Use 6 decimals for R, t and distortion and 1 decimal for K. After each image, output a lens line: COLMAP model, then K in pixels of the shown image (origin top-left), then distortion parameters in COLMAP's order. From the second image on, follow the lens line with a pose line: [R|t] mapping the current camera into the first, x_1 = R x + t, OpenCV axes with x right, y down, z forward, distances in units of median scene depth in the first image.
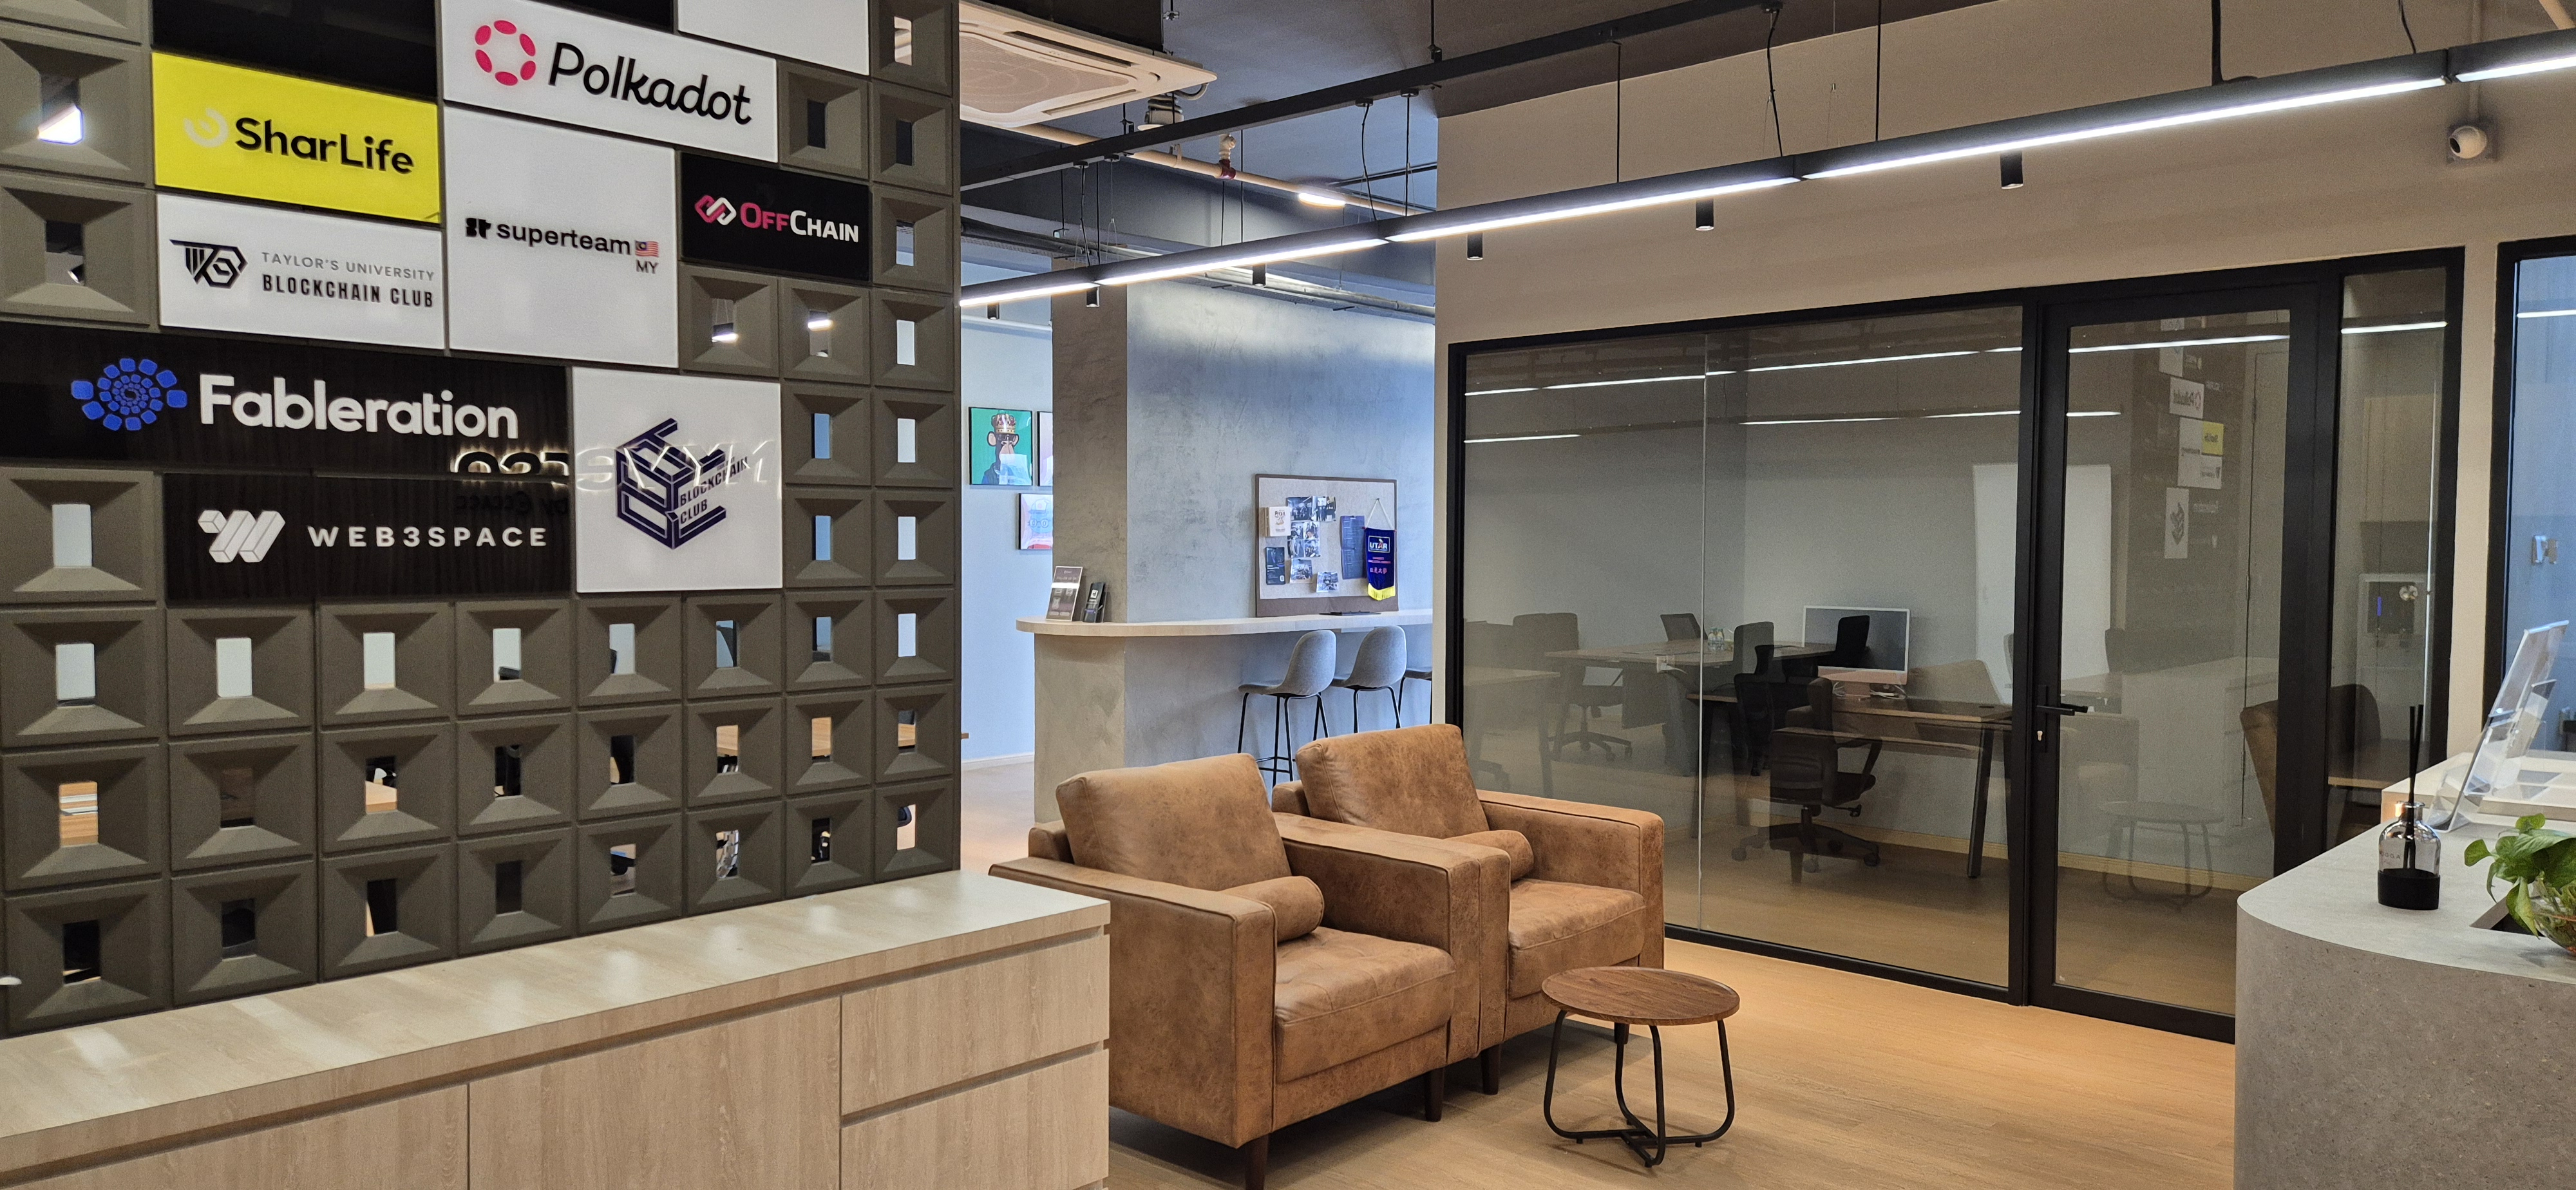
lens RADIAL K [[1675.1, 0, 1302.8], [0, 1675.1, 619.2], [0, 0, 1]] dist [0.109094, -0.106731]
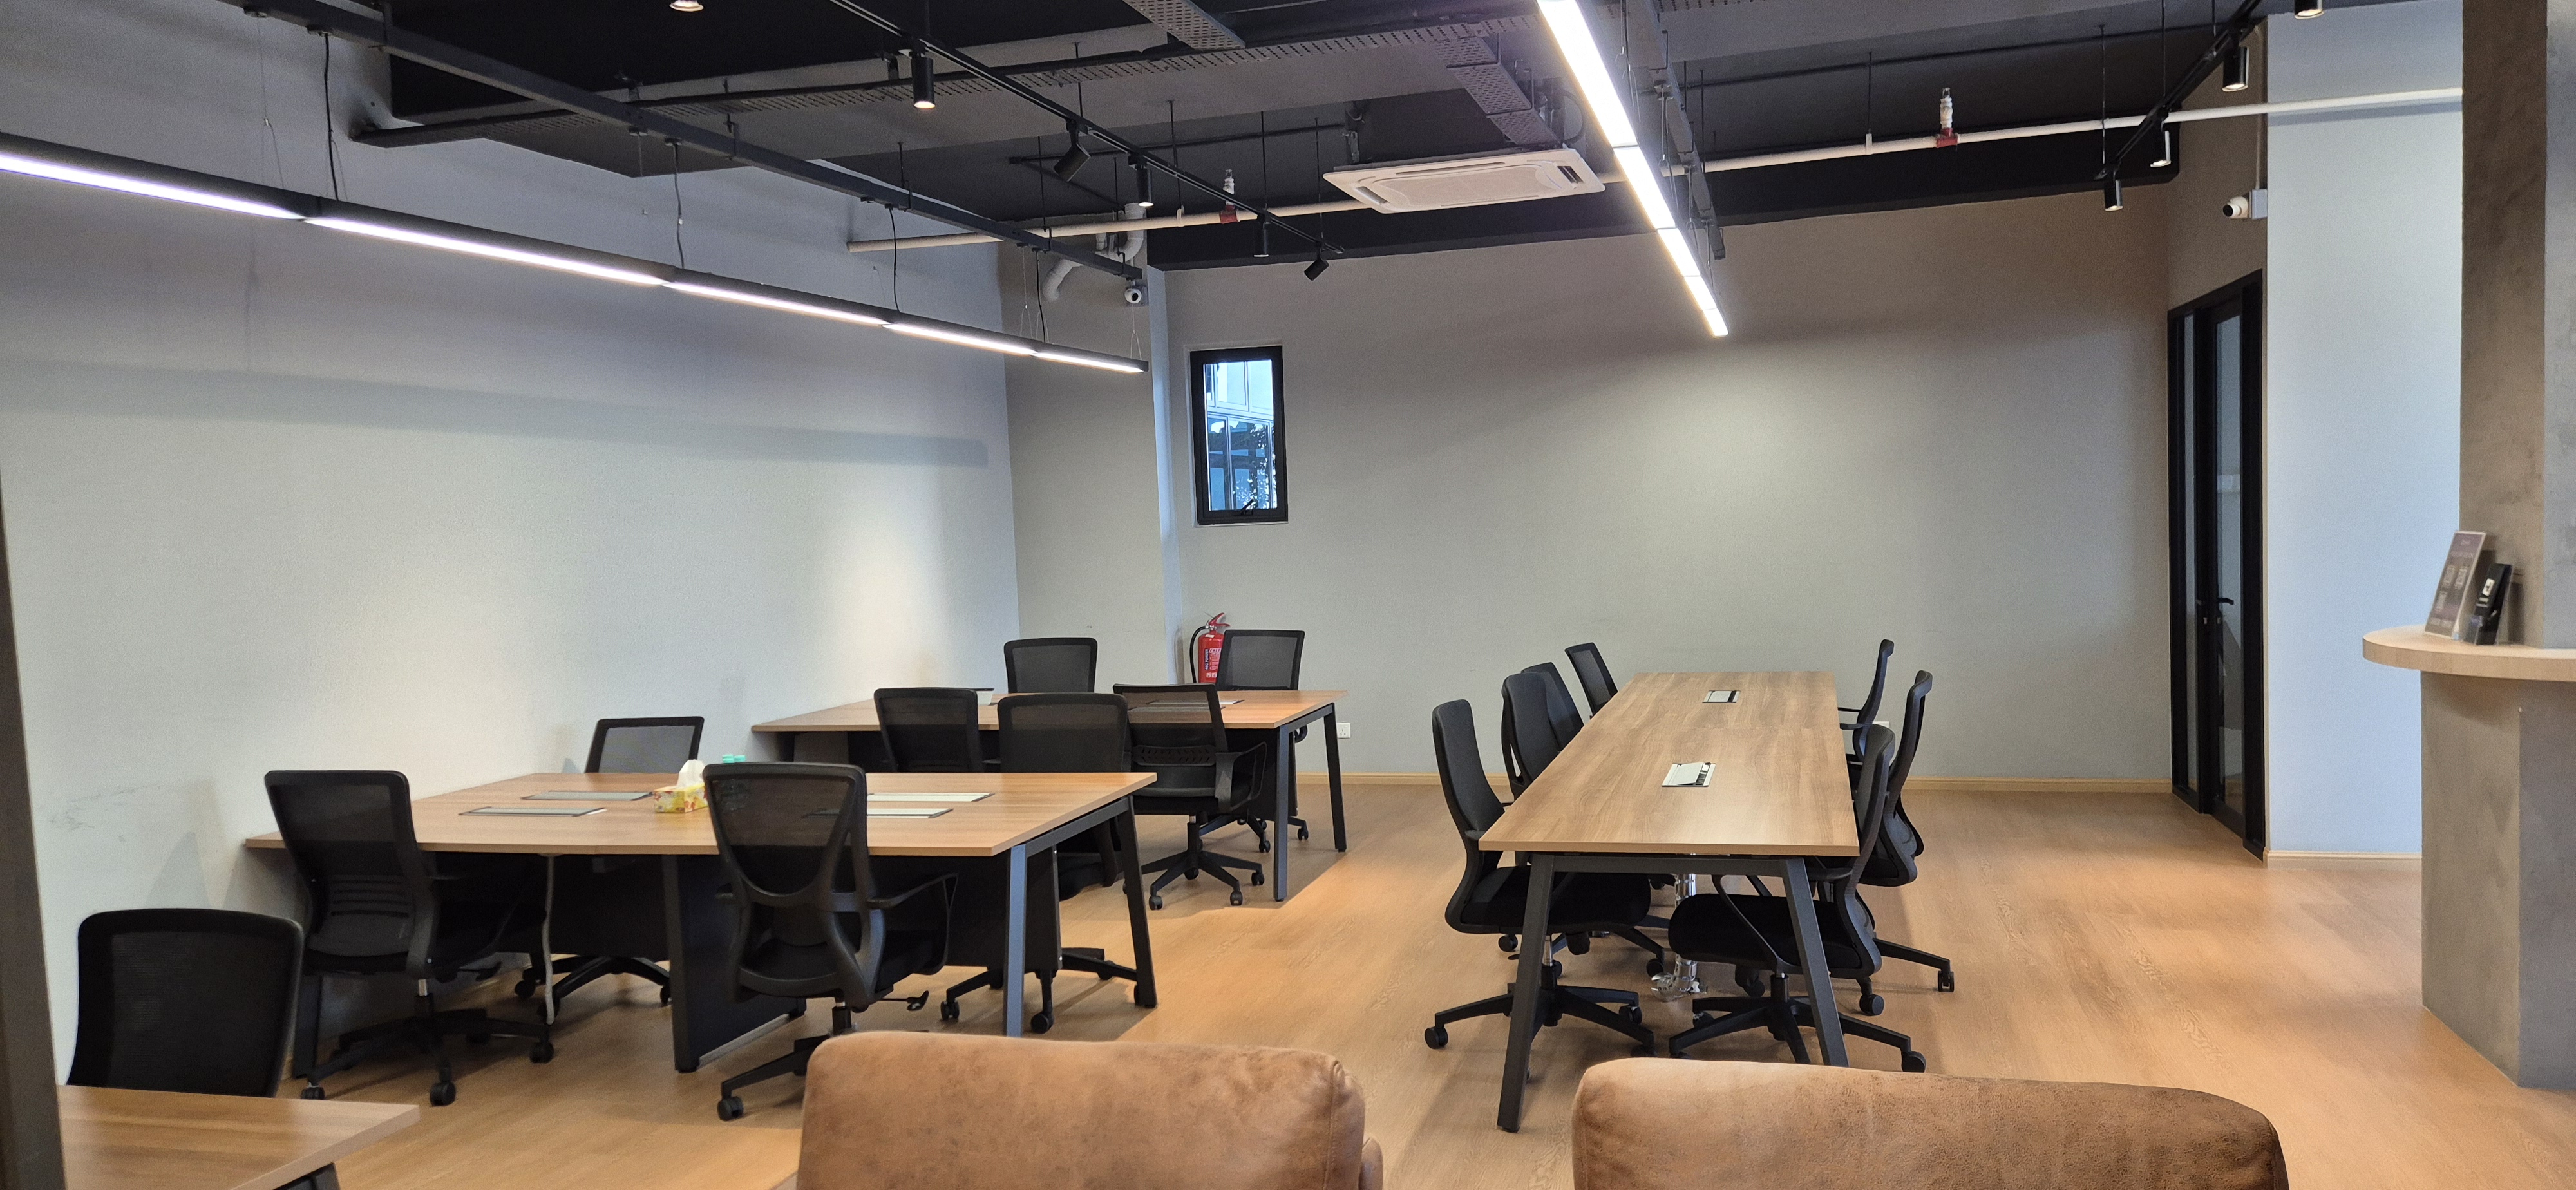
lens RADIAL K [[1675.1, 0, 1302.8], [0, 1675.1, 619.2], [0, 0, 1]] dist [0.109094, -0.106731]
pose [[0.438862, 0.030092, -0.898051, 0.182498], [-0.000049, 0.999440, 0.033465, -0.022379], [0.898555, -0.014643, 0.438618, 0.448869]]
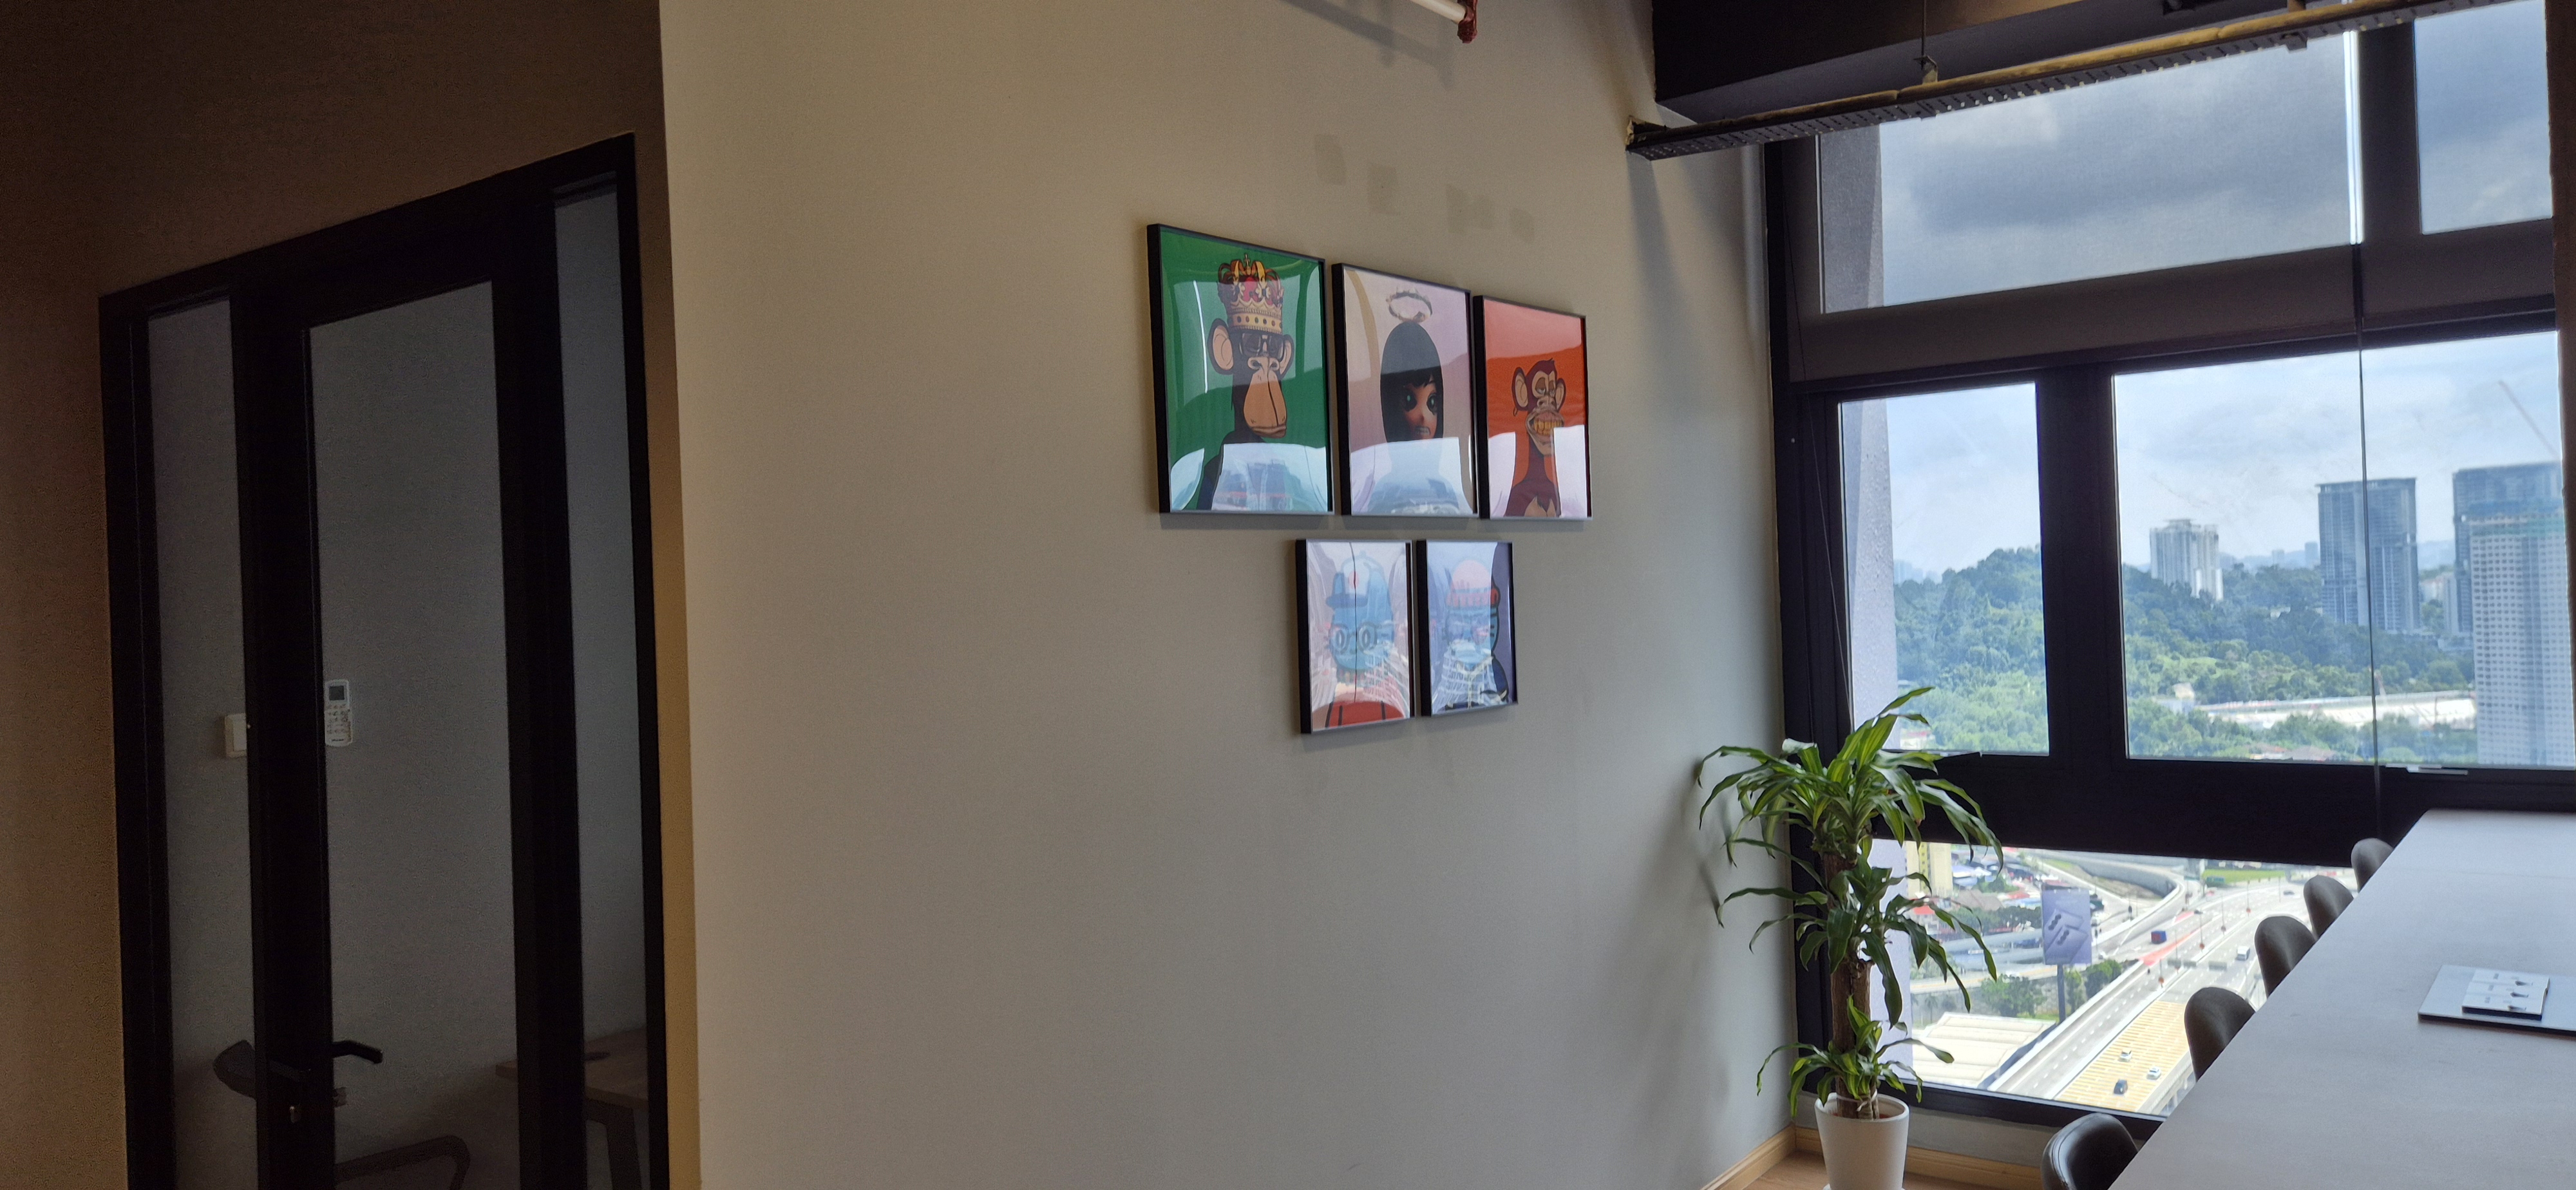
lens RADIAL K [[1700.2, 0, 1288.0], [0, 1700.2, 595.0], [0, 0, 1]] dist [0.055744, -0.002448]
pose [[0.994036, -0.044315, 0.099638, -0.259504], [0.049579, 0.997468, -0.050986, -0.065735], [-0.097126, 0.055622, 0.993717, 0.914169]]
